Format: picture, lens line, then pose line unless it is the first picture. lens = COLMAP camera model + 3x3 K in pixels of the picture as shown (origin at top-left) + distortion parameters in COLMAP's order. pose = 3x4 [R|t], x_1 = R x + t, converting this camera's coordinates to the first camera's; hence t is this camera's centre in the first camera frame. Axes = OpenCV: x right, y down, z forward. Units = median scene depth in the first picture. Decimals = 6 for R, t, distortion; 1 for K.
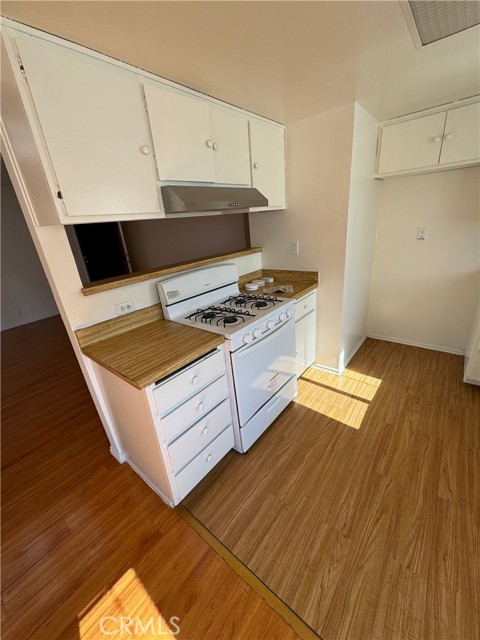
lens RADIAL K [[255.7, 0, 239.8], [0, 255.7, 320.5], [0, 0, 1]] dist [-0.001807, 0.000345]
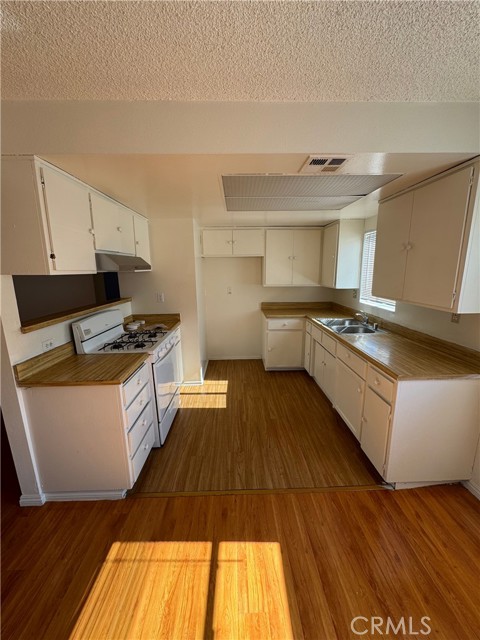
lens RADIAL K [[255.7, 0, 241.0], [0, 255.7, 320.3], [0, 0, 1]] dist [-0.001807, 0.000345]
pose [[0.759409, -0.055024, 0.648282, -0.494704], [0.191577, 0.971153, -0.141989, 0.159090], [-0.621768, 0.232024, 0.748044, -0.387036]]
